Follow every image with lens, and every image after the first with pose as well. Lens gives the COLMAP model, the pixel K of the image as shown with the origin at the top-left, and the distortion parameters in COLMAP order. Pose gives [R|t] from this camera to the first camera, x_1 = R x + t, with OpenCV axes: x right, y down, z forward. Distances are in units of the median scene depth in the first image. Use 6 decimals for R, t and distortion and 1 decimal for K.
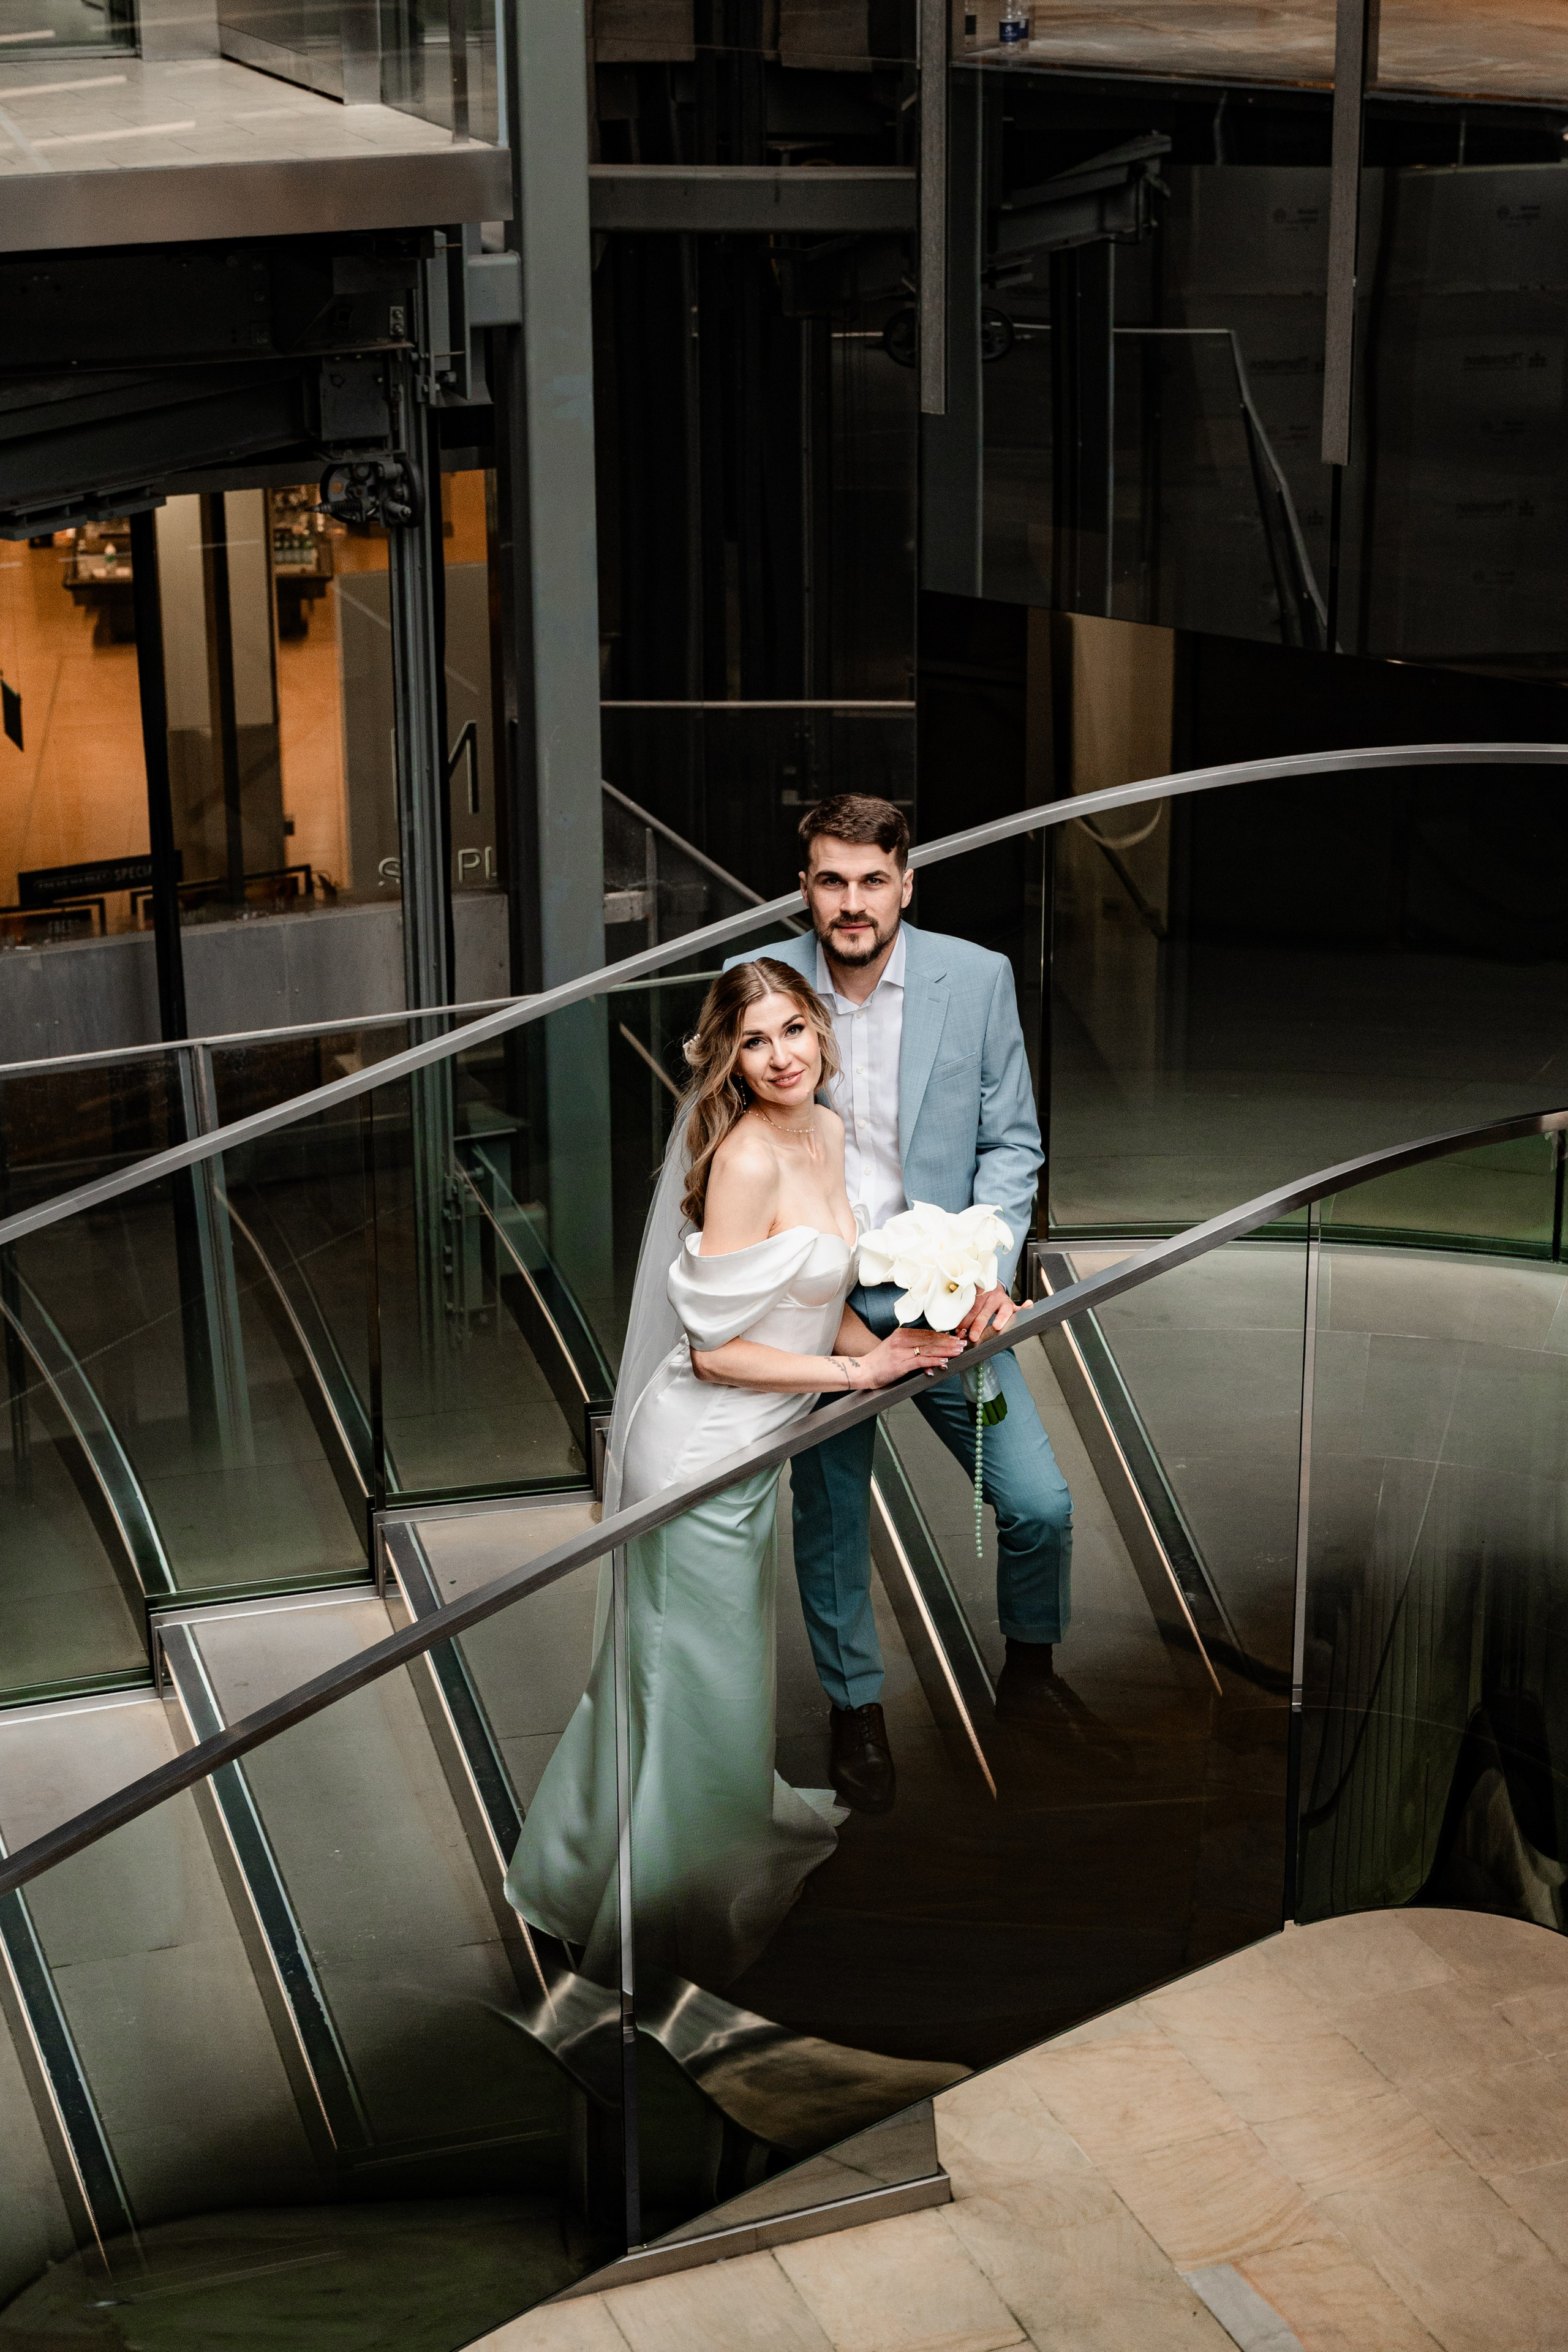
lens RADIAL K [[4250.4, 0, 790.3], [0, 4250.4, 1016.2], [0, 0, 1]] dist [0.021247, -0.084894]
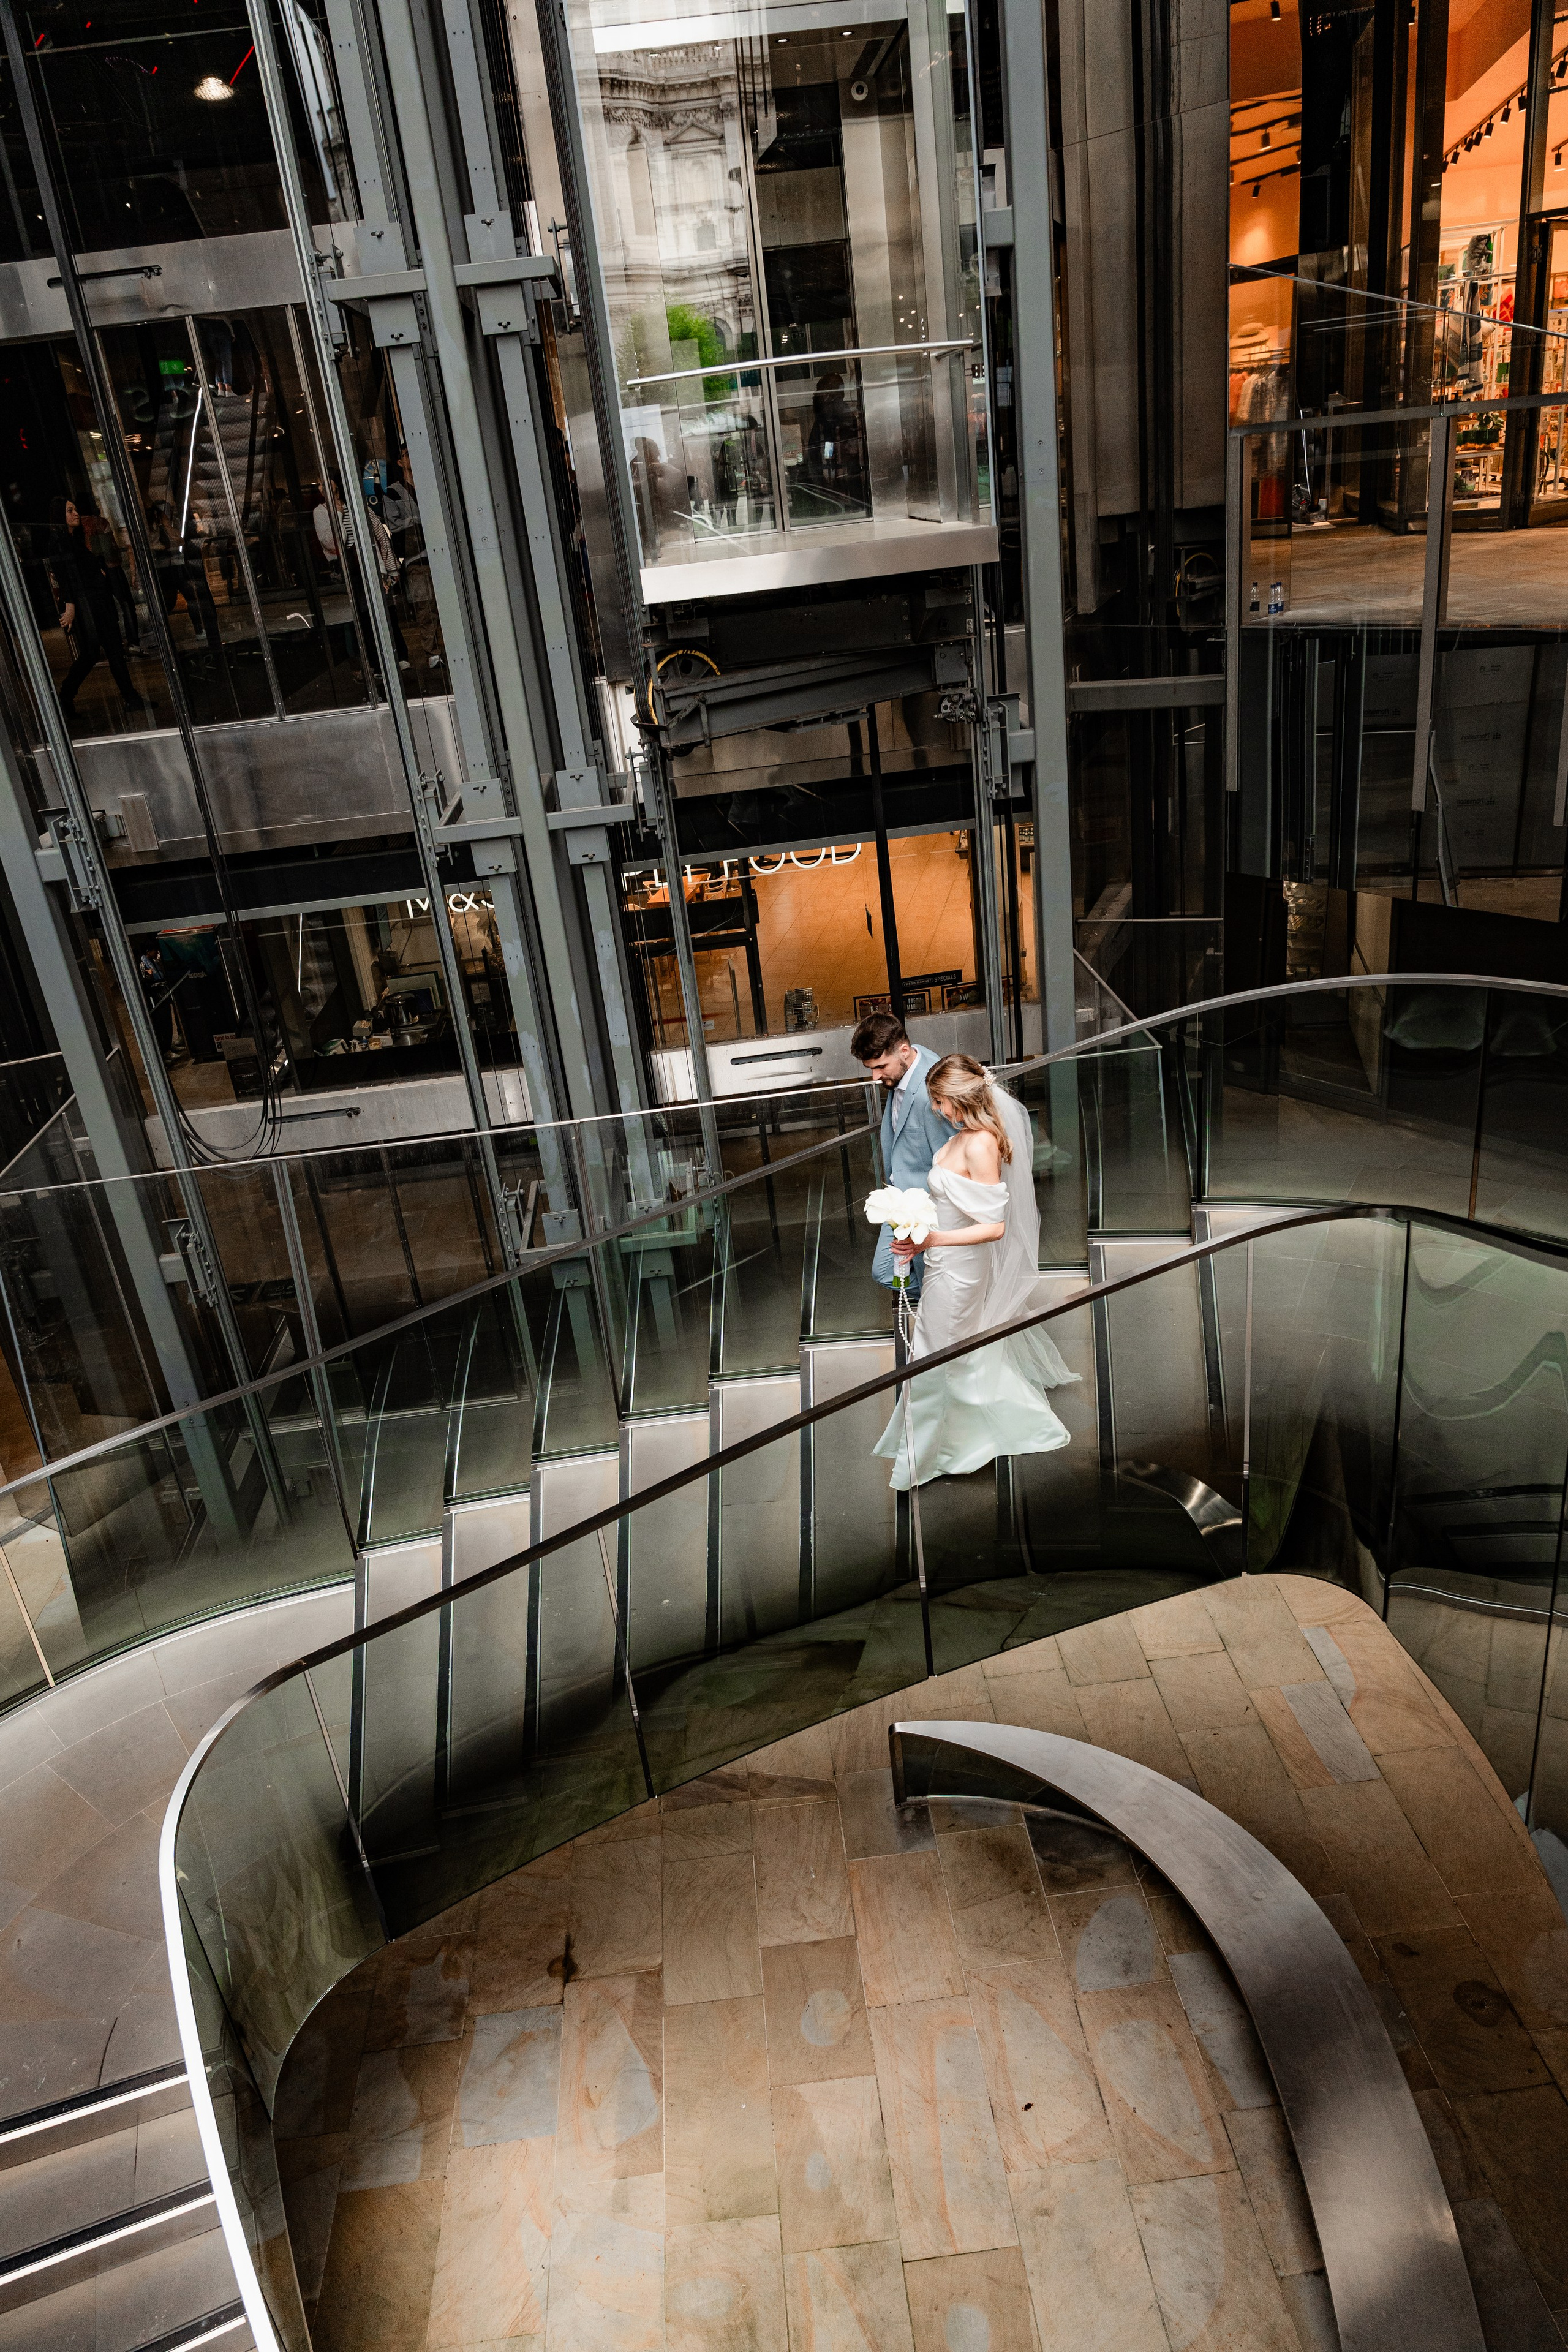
lens RADIAL K [[1551.8, 0, 783.8], [0, 1551.8, 1166.0], [0, 0, 1]] dist [-0.004043, -0.010475]
pose [[0.940301, 0.040552, -0.337919, 0.099341], [-0.000274, 0.992966, 0.118398, -0.045924], [0.340344, -0.111237, 0.933698, 0.158313]]
